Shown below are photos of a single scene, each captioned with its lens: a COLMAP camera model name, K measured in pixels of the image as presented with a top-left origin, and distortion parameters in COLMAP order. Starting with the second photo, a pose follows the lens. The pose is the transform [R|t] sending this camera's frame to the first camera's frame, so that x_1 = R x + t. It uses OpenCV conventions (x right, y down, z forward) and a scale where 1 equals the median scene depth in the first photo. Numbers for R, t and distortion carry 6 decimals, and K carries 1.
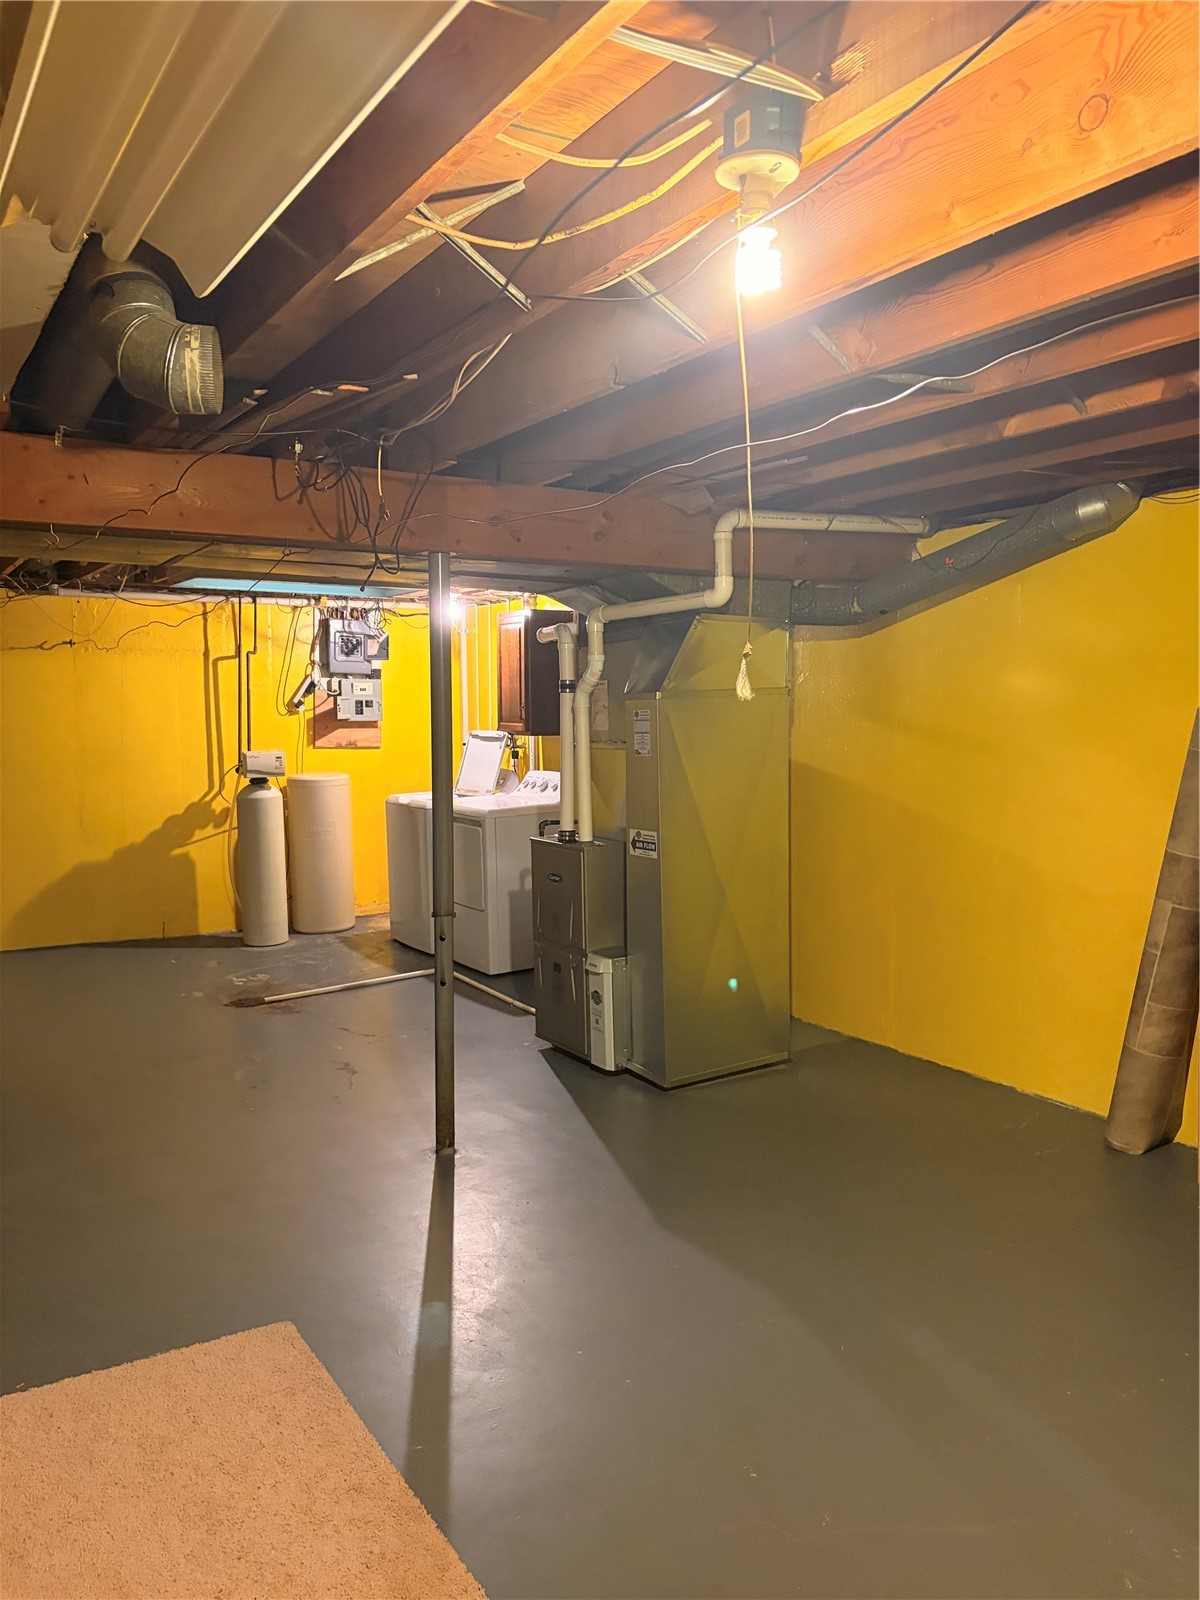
lens RADIAL K [[1204.8, 0, 598.8], [0, 1204.8, 789.7], [0, 0, 1]] dist [-0.001707, -0.001385]
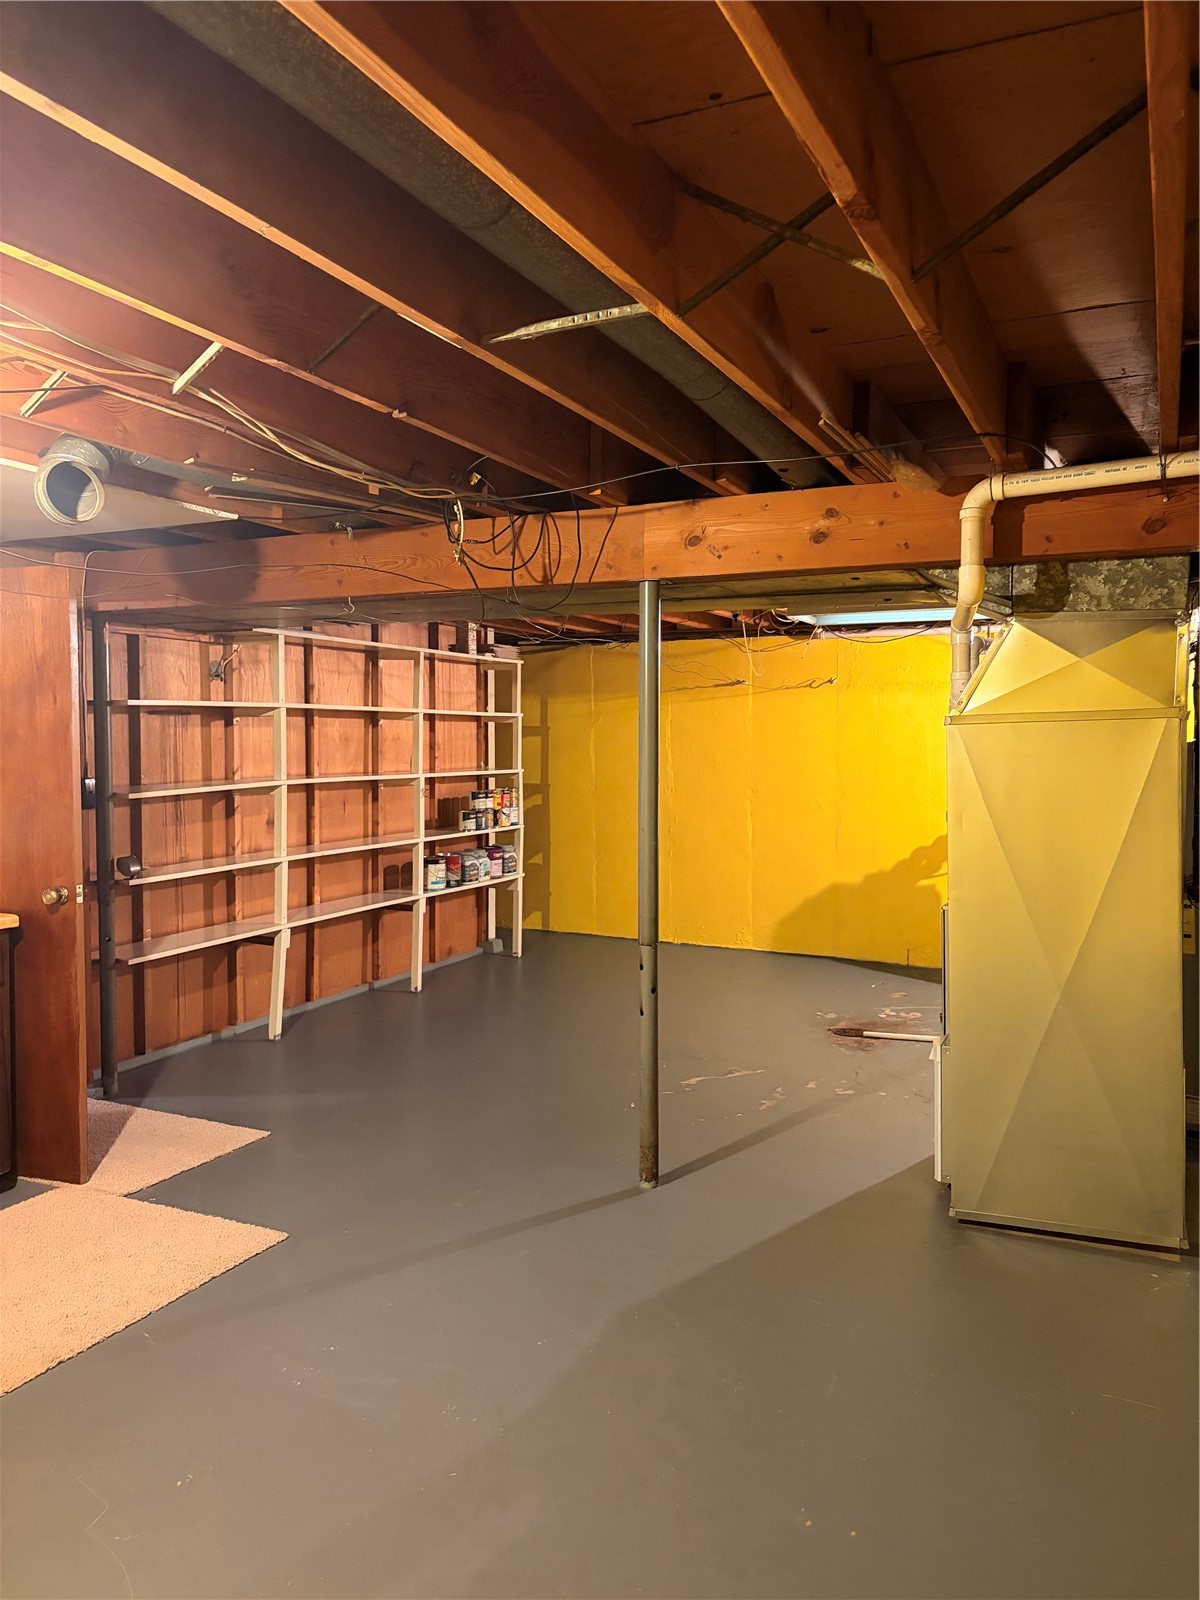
lens RADIAL K [[1204.8, 0, 596.6], [0, 1204.8, 807.1], [0, 0, 1]] dist [-0.001707, -0.001385]
pose [[0.536949, 0.046674, -0.842323, 0.376124], [-0.060344, 0.998036, 0.016836, -0.013123], [0.841454, 0.041789, 0.538711, 0.235302]]
